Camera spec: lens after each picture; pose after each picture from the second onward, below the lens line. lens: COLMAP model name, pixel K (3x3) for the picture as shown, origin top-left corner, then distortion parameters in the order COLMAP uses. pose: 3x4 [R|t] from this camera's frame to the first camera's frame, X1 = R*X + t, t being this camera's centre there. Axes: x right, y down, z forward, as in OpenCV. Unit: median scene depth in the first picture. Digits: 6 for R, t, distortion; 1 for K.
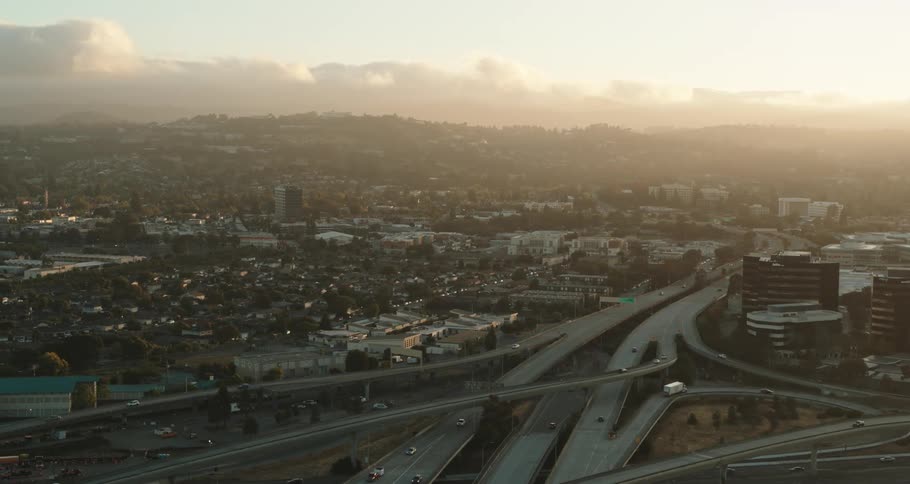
lens RADIAL K [[1411.1, 0, 455.0], [0, 1411.1, 242.0], [0, 0, 1]] dist [-0.039188, -0.067392]
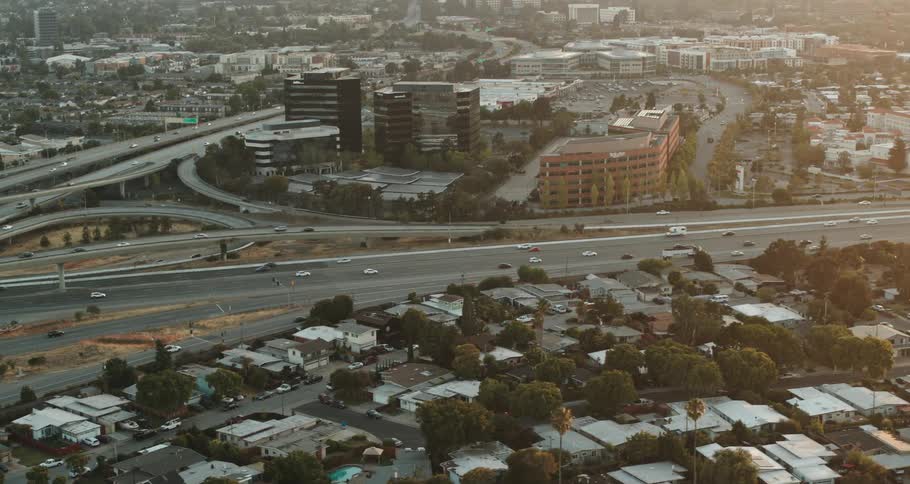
lens RADIAL K [[1411.1, 0, 455.0], [0, 1411.1, 242.0], [0, 0, 1]] dist [-0.039188, -0.067392]
pose [[0.999068, -0.033121, 0.027687, 0.217375], [0.029109, 0.990488, 0.134483, -0.002319], [-0.031878, -0.133551, 0.990529, -0.020212]]
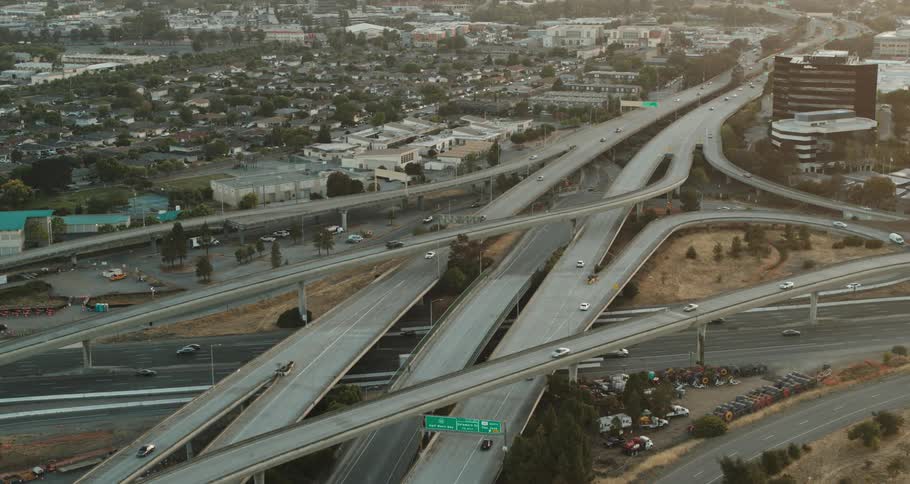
lens RADIAL K [[1411.1, 0, 455.0], [0, 1411.1, 242.0], [0, 0, 1]] dist [-0.039188, -0.067392]
pose [[0.998722, -0.008126, -0.049884, 0.030091], [0.015825, 0.987638, 0.155952, -0.012466], [0.048000, -0.156542, 0.986504, 0.046296]]
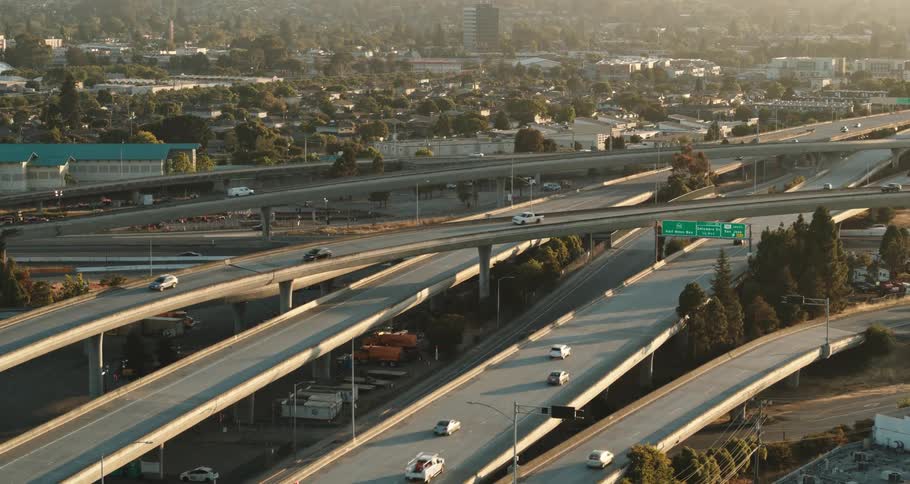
lens RADIAL K [[1902.7, 0, 455.0], [0, 1902.7, 242.0], [0, 0, 1]] dist [-0.025684, -0.123178]
pose [[0.989765, 0.009218, -0.142411, 0.022517], [-0.001042, 0.998352, 0.057386, 0.045075], [0.142706, -0.056650, 0.988143, -0.023553]]
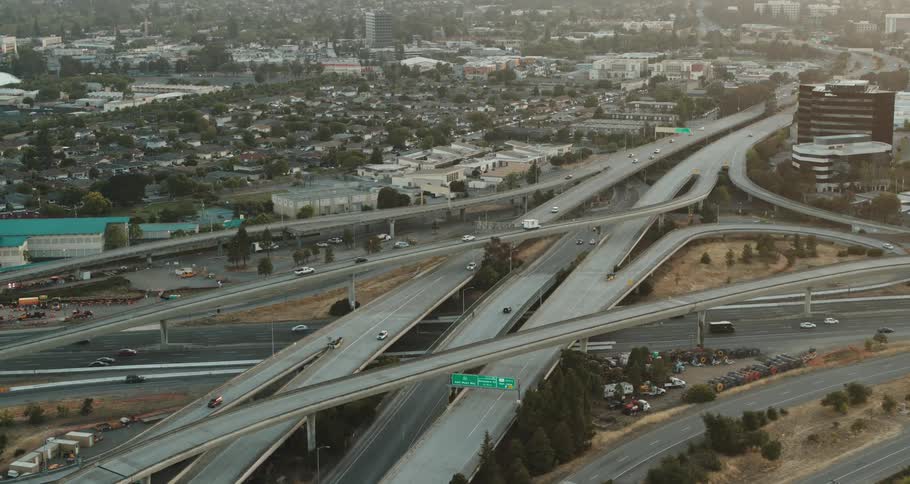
lens RADIAL K [[1411.1, 0, 455.0], [0, 1411.1, 242.0], [0, 0, 1]] dist [-0.039188, -0.067392]
pose [[0.995940, -0.001661, -0.090008, 0.039836], [0.013332, 0.991526, 0.129219, -0.008540], [0.089030, -0.129894, 0.987523, -0.002283]]
